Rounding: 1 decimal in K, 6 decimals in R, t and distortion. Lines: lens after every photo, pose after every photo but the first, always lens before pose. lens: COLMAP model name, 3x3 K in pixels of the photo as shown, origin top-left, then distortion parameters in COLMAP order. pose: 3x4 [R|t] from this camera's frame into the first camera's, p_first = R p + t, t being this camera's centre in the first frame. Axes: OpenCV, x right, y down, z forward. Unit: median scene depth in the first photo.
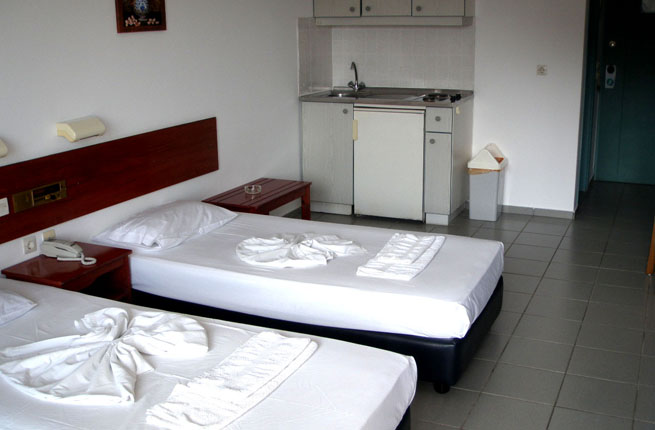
lens RADIAL K [[753.9, 0, 327.4], [0, 753.9, 214.8], [0, 0, 1]] dist [-0.109711, 0.000000]
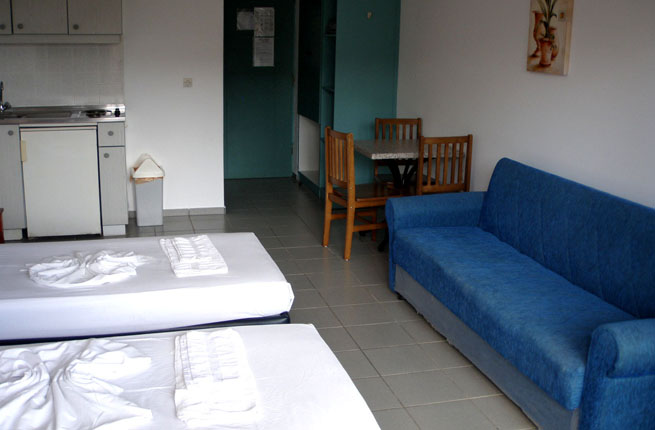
lens RADIAL K [[753.9, 0, 323.9], [0, 753.9, 216.5], [0, 0, 1]] dist [-0.109711, 0.000000]
pose [[0.768405, -0.126850, 0.627267, -0.398826], [0.137631, 0.989979, 0.031602, -0.008937], [-0.624990, 0.062048, 0.778163, 0.033505]]
